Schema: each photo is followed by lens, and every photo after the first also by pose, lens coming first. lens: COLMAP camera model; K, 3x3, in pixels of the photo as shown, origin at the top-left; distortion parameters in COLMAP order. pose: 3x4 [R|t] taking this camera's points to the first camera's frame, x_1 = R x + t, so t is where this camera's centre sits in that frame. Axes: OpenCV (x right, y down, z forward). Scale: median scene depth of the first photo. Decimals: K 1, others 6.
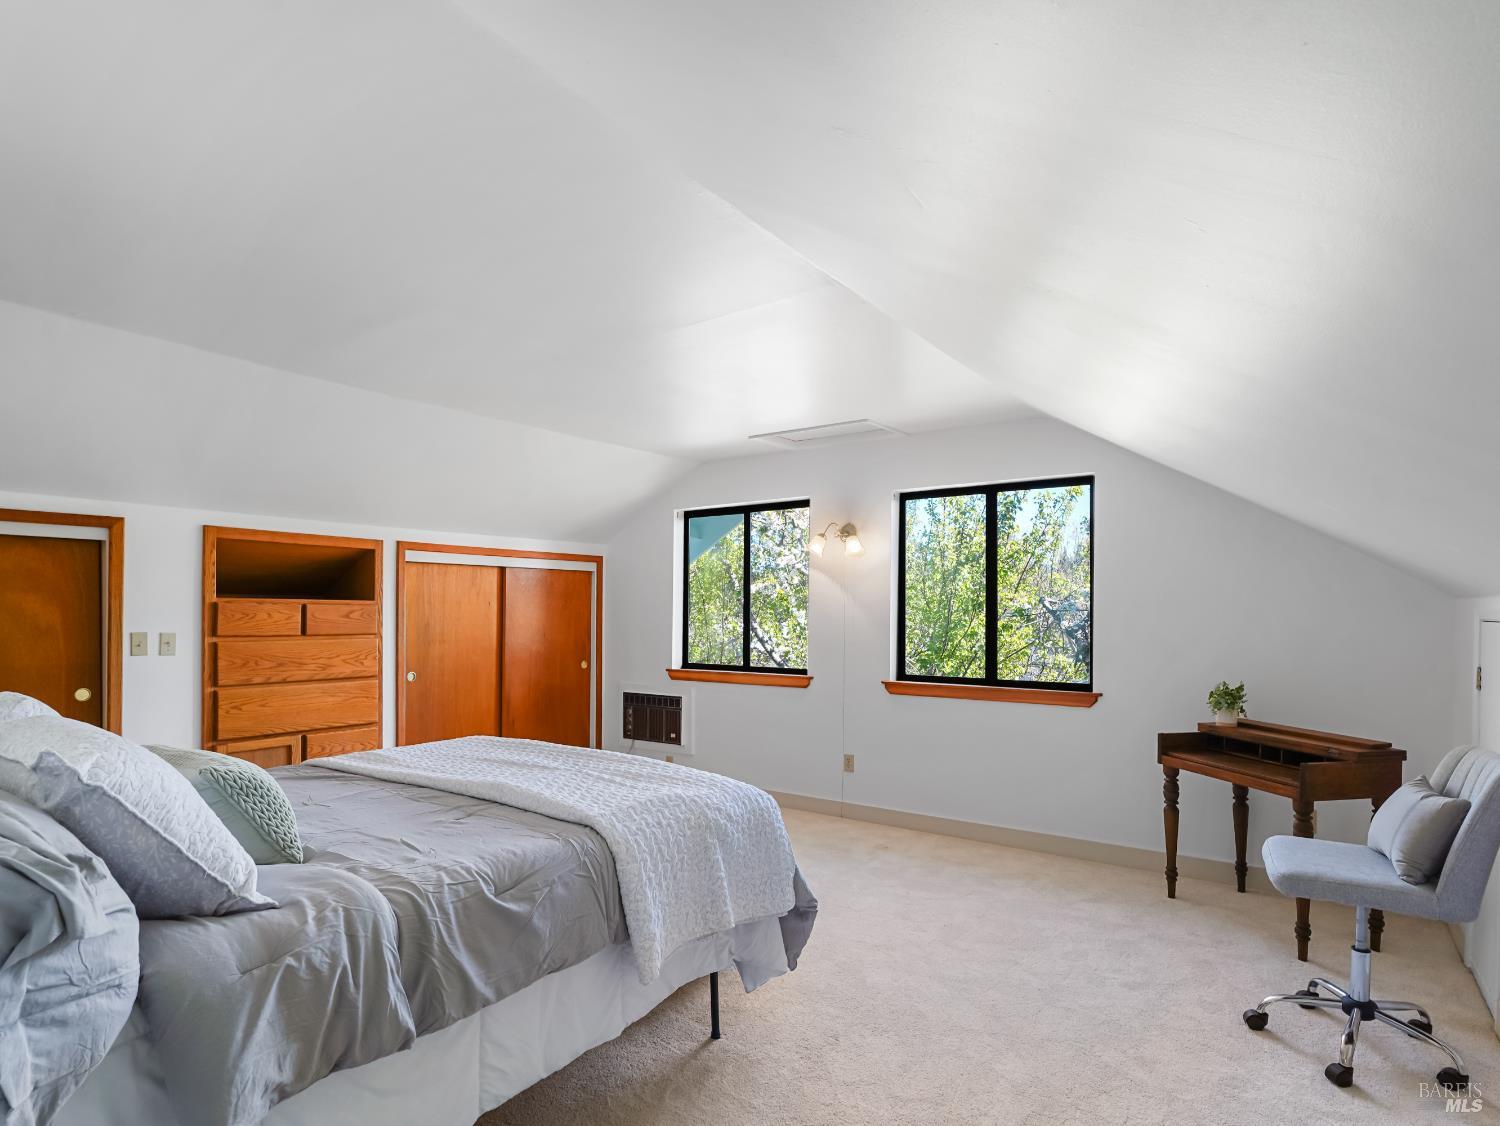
lens RADIAL K [[802.3, 0, 754.5], [0, 802.3, 586.6], [0, 0, 1]] dist [-0.001682, 0.000045]
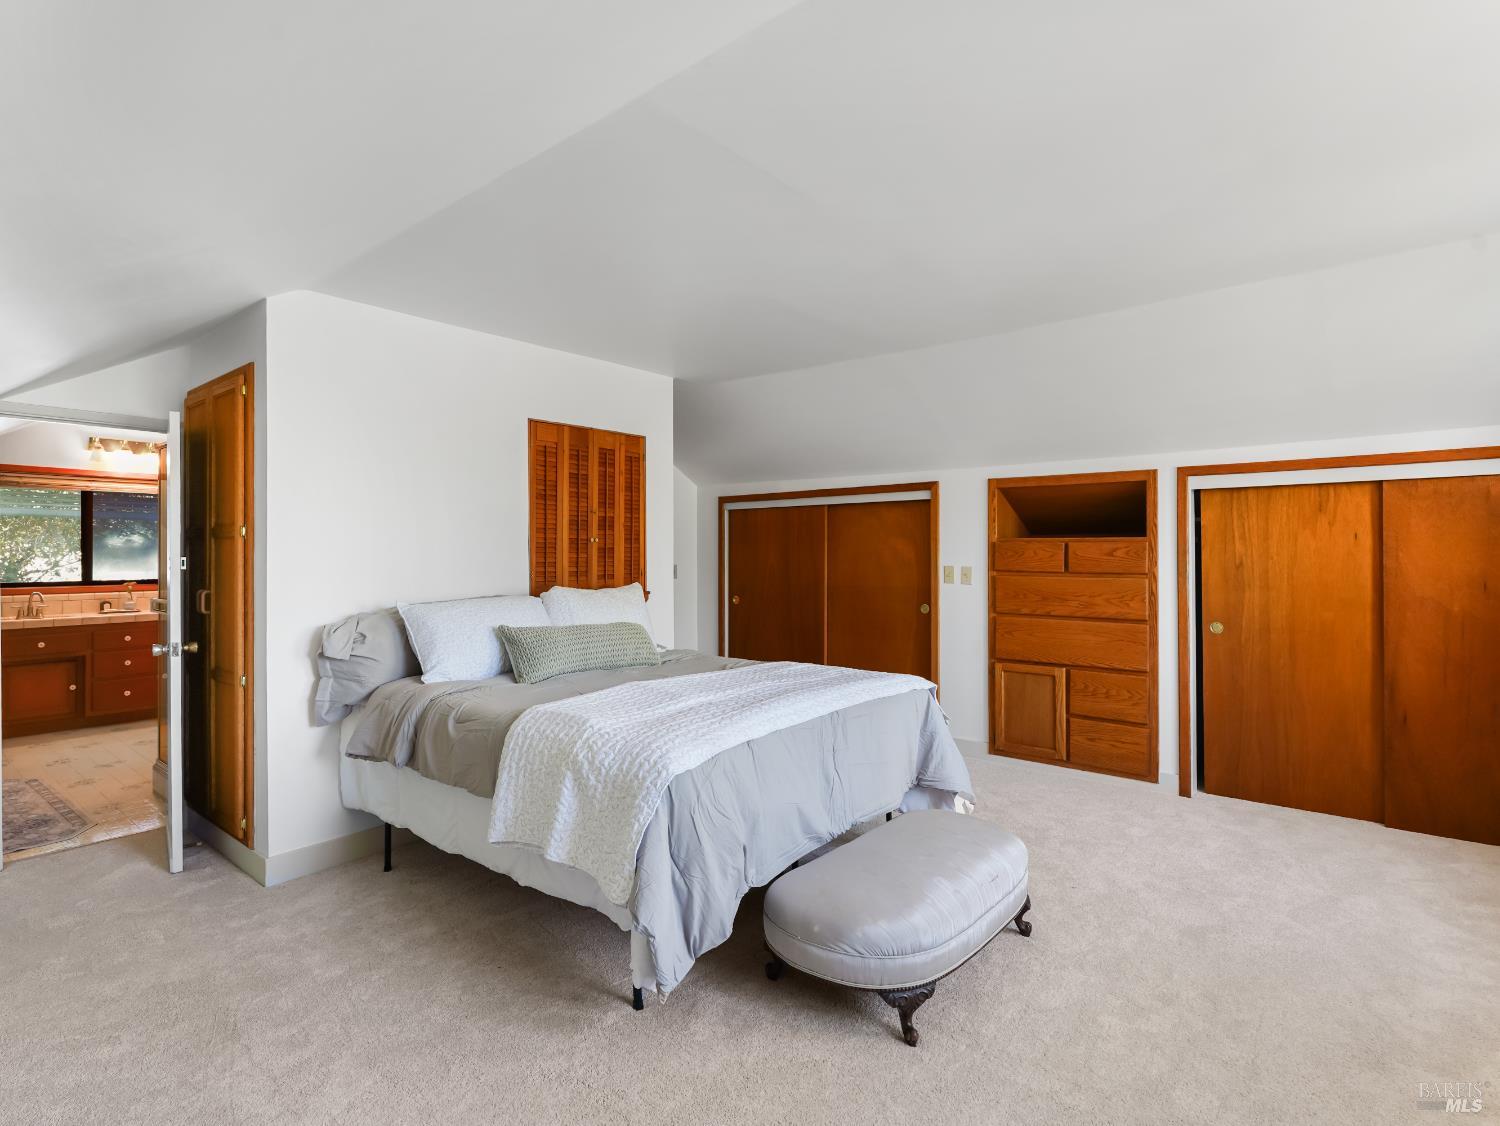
lens RADIAL K [[779.4, 0, 751.0], [0, 779.4, 524.9], [0, 0, 1]] dist [-0.030057, -0.000229]
pose [[-0.065936, -0.039720, -0.997033, 0.446823], [0.030529, 0.998659, -0.041803, 0.027767], [0.997357, -0.033195, -0.064635, 0.636336]]
